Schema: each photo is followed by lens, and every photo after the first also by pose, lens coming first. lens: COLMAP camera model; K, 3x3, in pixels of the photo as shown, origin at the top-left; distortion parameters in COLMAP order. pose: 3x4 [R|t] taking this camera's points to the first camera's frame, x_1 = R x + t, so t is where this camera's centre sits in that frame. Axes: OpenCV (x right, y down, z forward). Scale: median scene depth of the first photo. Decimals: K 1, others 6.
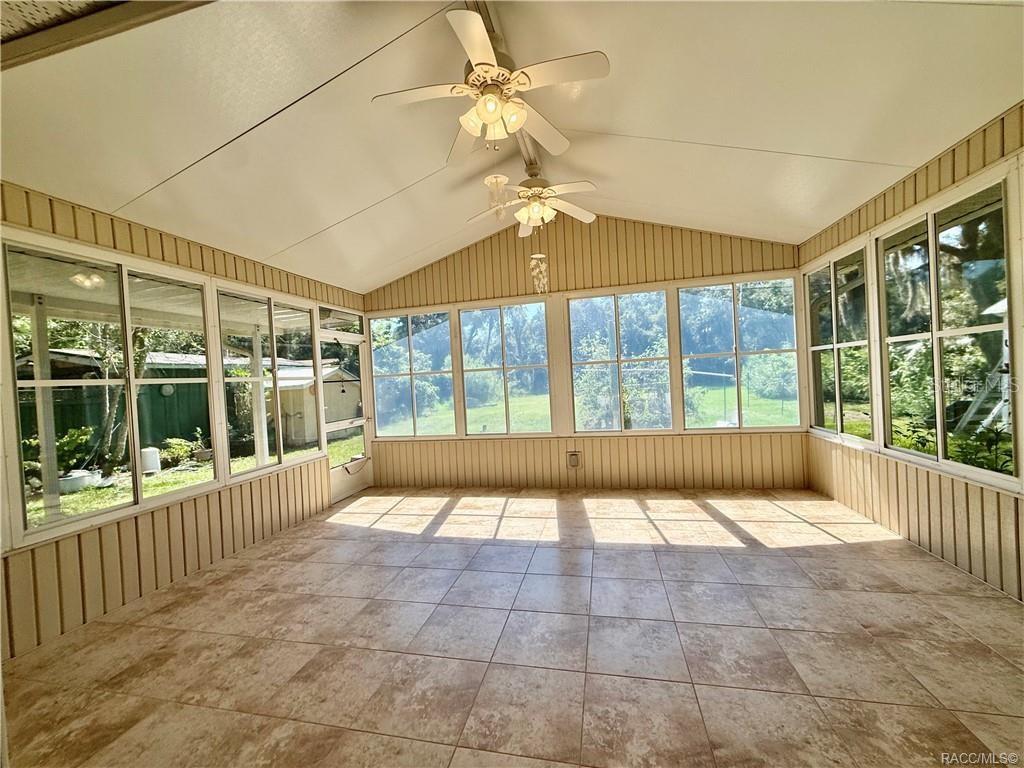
lens RADIAL K [[403.4, 0, 512.0], [0, 403.4, 384.0], [0, 0, 1]] dist [-0.001332, -0.000038]
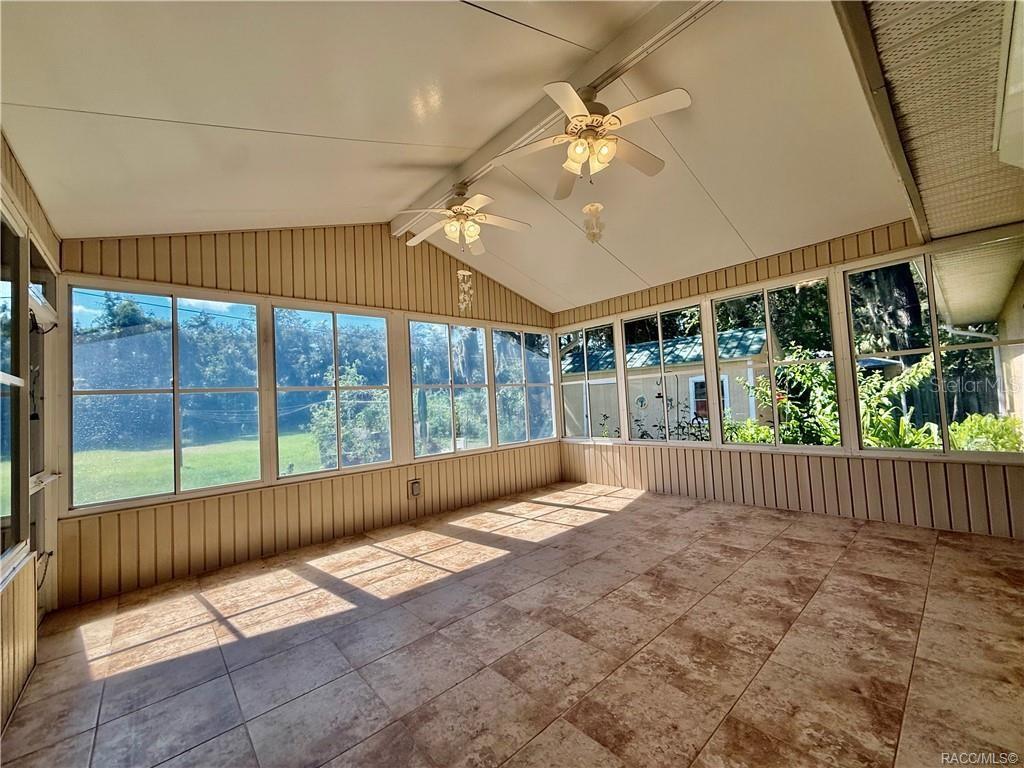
lens RADIAL K [[403.4, 0, 512.0], [0, 403.4, 384.0], [0, 0, 1]] dist [-0.001332, -0.000038]
pose [[0.590010, 0.061110, 0.805080, -0.613093], [0.033515, 0.994419, -0.100043, 0.060750], [-0.806700, 0.086008, 0.584669, 0.314519]]
